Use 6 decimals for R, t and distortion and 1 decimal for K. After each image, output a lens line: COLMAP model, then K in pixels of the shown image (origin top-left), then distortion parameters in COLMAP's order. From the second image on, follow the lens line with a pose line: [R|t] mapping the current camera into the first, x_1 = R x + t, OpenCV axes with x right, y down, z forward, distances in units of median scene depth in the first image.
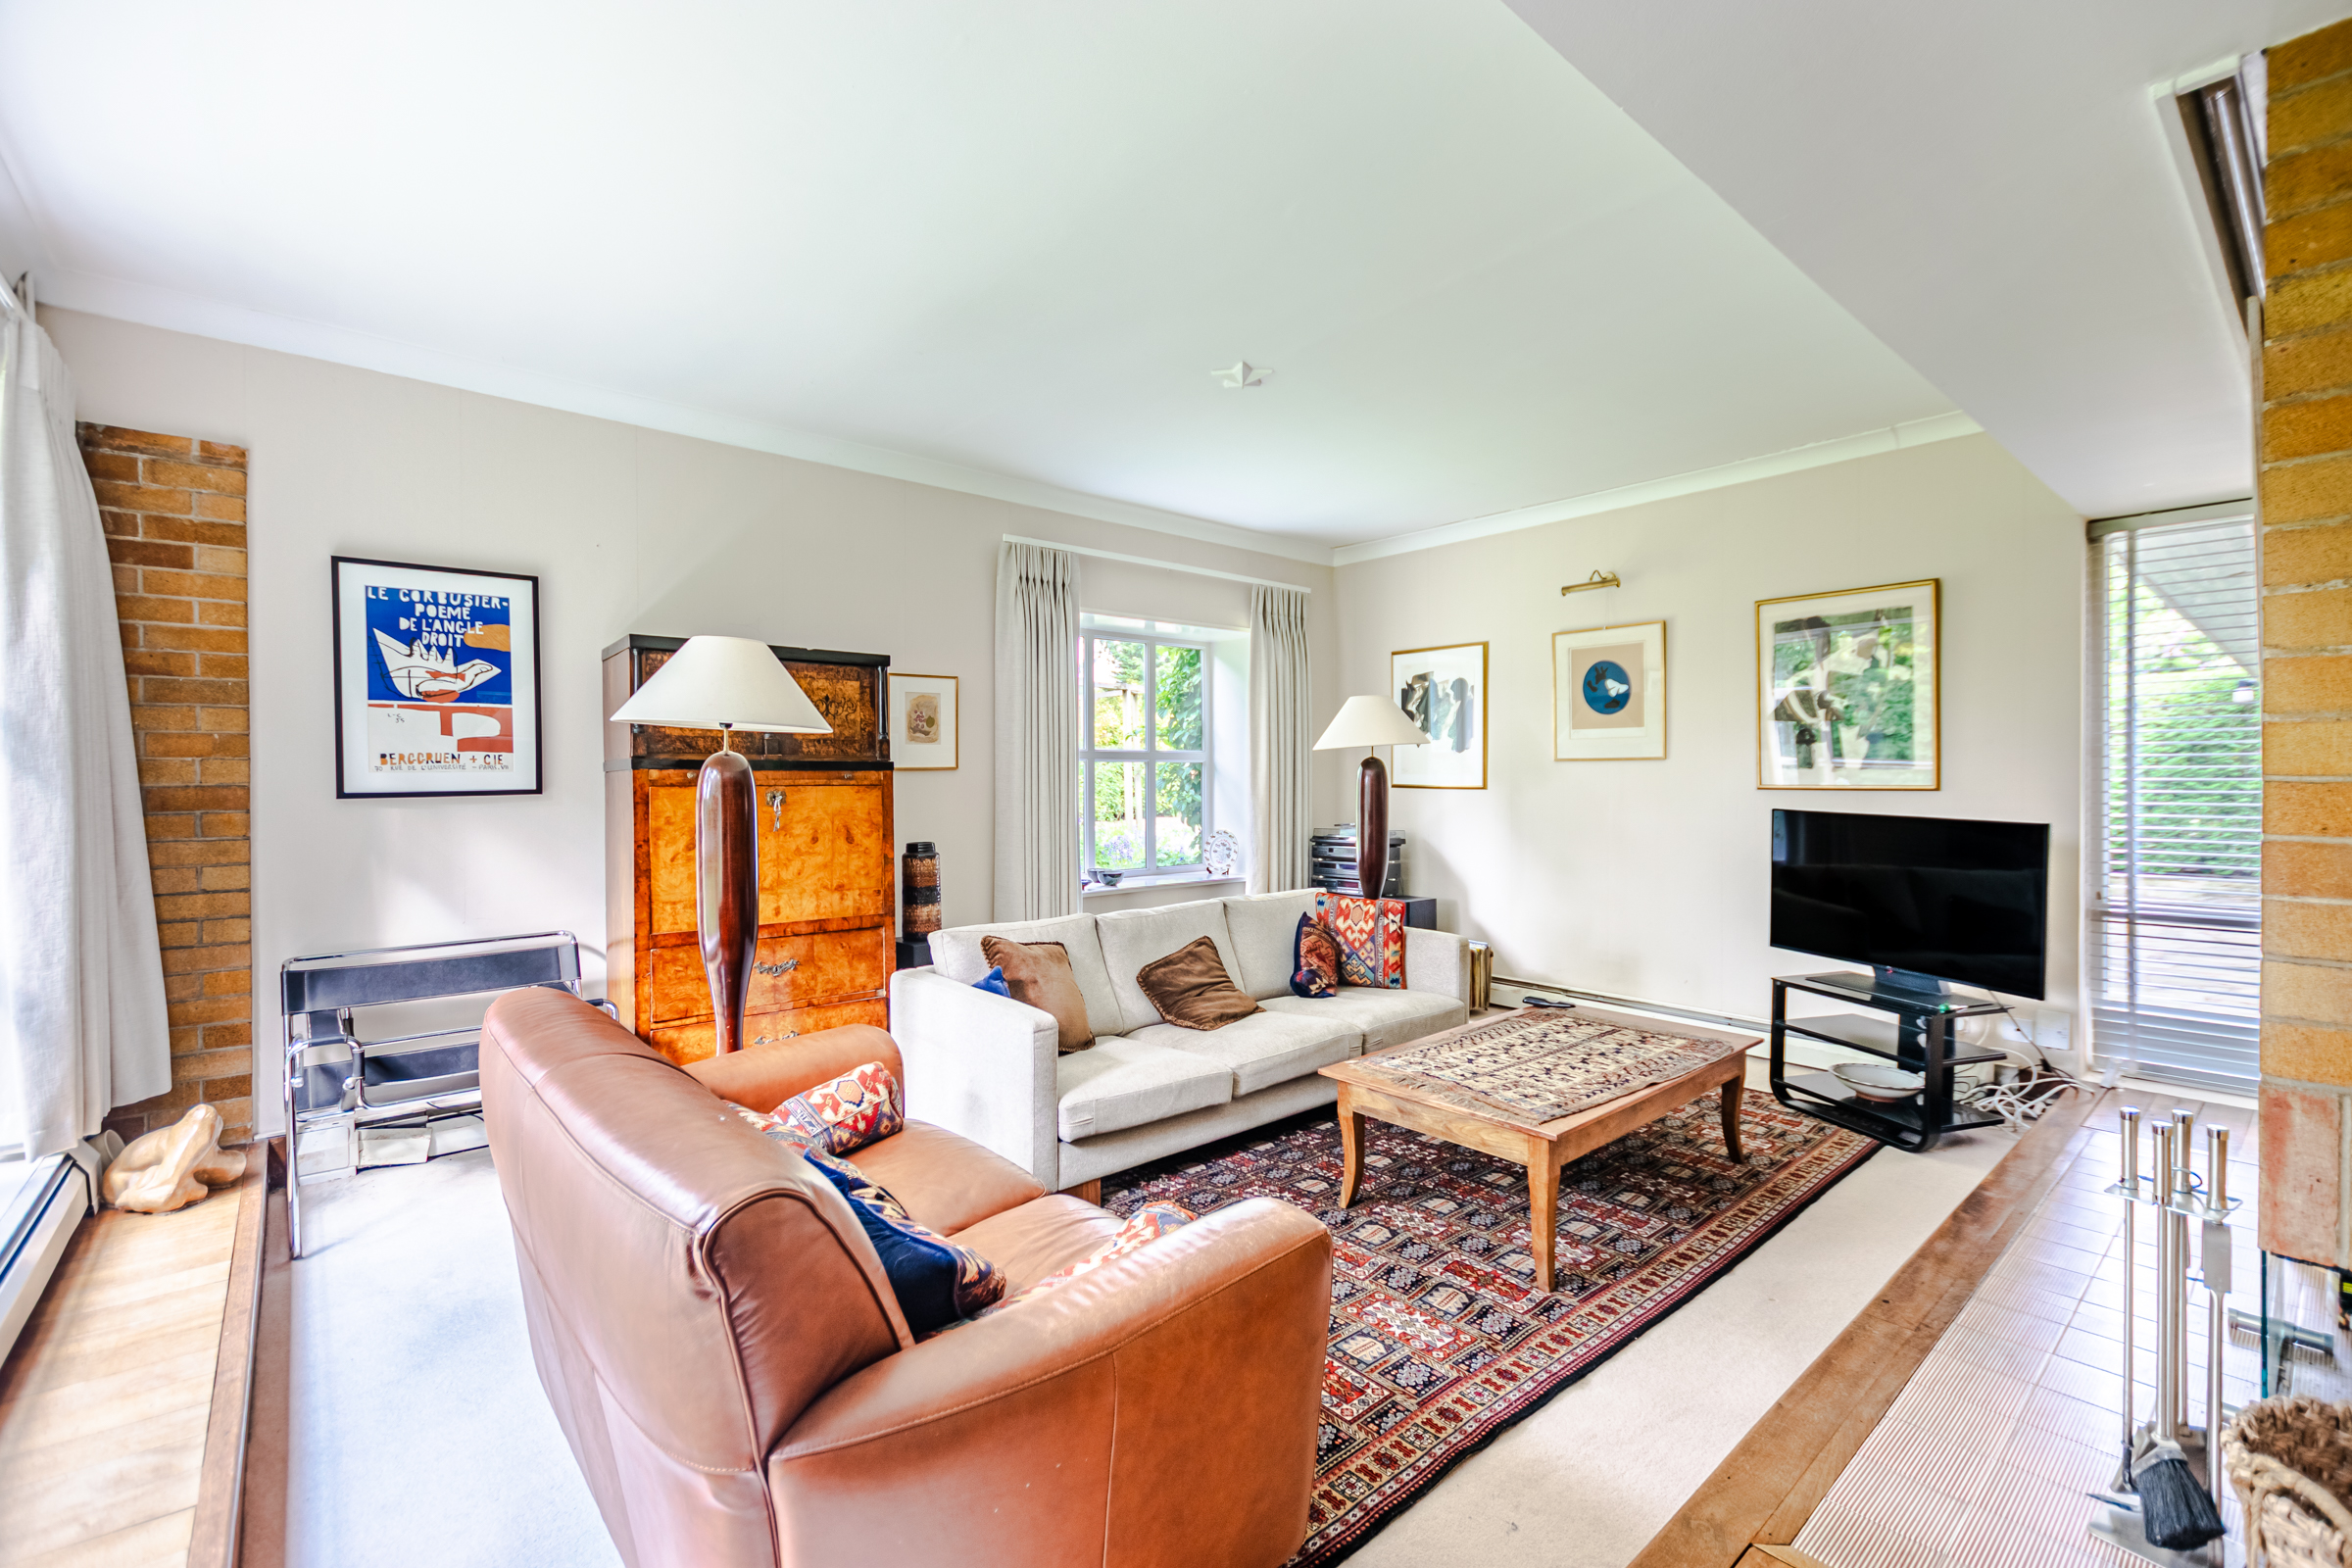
lens RADIAL K [[1012.6, 0, 1181.4], [0, 1012.6, 788.2], [0, 0, 1]] dist [0.004486, -0.001200]
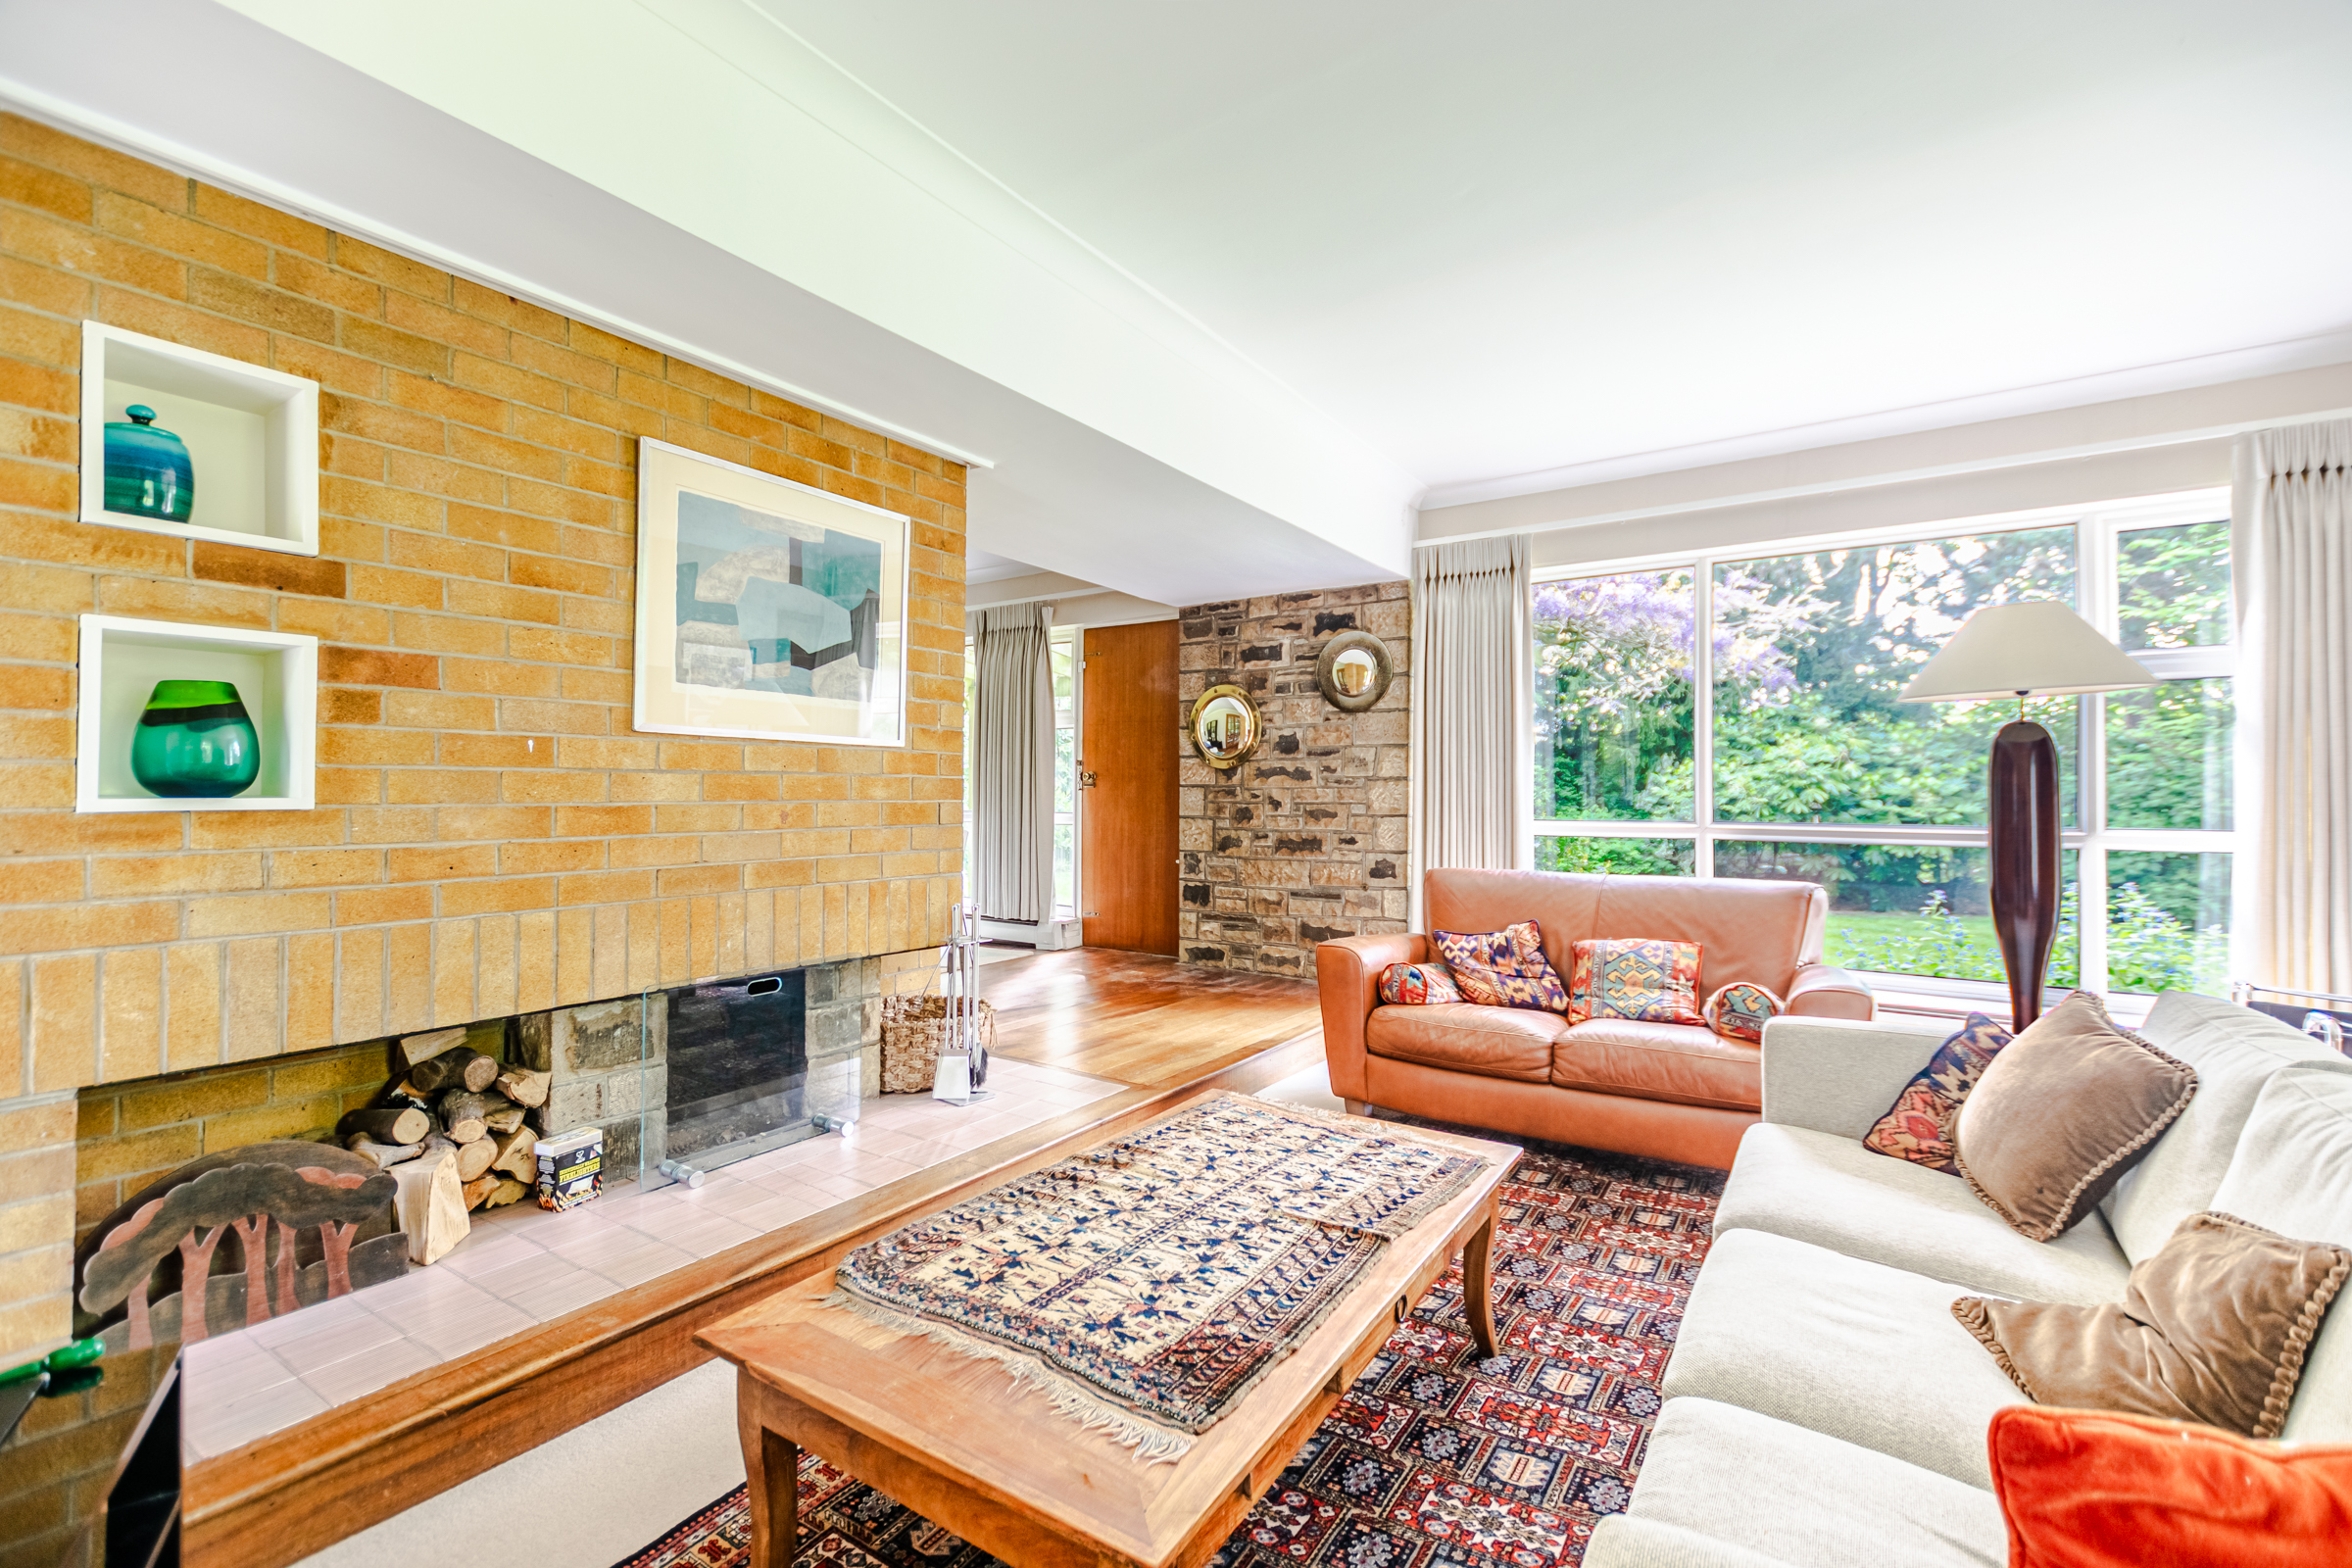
lens RADIAL K [[1012.6, 0, 1181.4], [0, 1012.6, 788.2], [0, 0, 1]] dist [0.004486, -0.001200]
pose [[-0.961933, -0.001824, -0.273280, 0.542971], [-0.002136, 0.999997, 0.000844, 0.028267], [0.273277, 0.001395, -0.961934, 1.578351]]
